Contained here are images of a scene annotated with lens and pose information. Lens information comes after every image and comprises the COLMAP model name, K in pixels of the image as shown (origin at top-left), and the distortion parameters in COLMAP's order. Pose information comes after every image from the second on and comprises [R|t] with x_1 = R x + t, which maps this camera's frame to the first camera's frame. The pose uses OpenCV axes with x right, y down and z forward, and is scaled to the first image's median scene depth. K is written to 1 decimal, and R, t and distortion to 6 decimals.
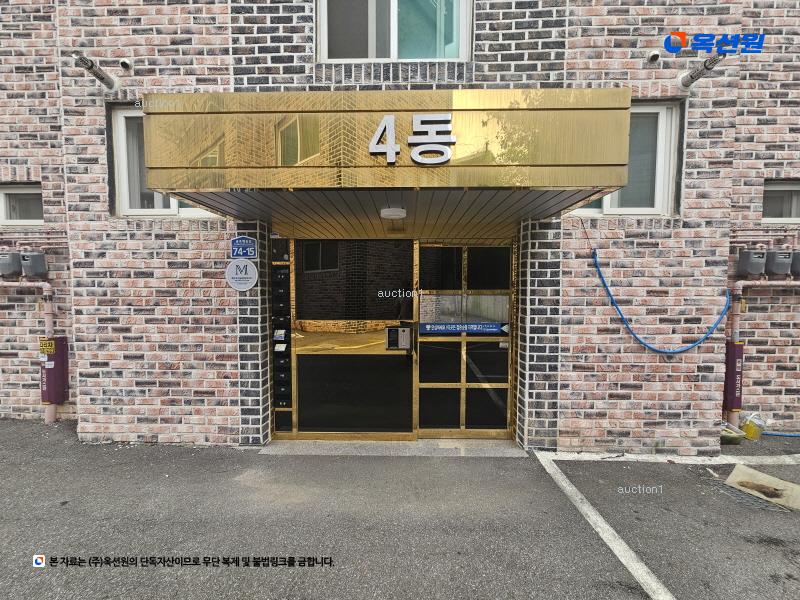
lens RADIAL K [[331.7, 0, 398.3], [0, 331.7, 304.3], [0, 0, 1]] dist [-0.002773, 0.000947]
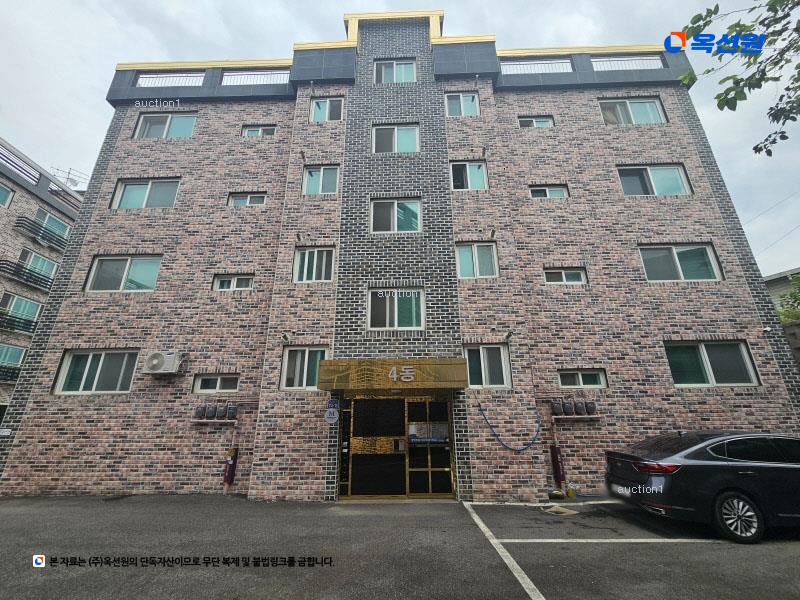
lens RADIAL K [[331.7, 0, 401.1], [0, 331.7, 302.8], [0, 0, 1]] dist [-0.002773, 0.000947]
pose [[0.999868, -0.014240, -0.007886, 0.048280], [0.010313, 0.929008, -0.369915, 0.039350], [0.012594, 0.369785, 0.929032, -1.459763]]
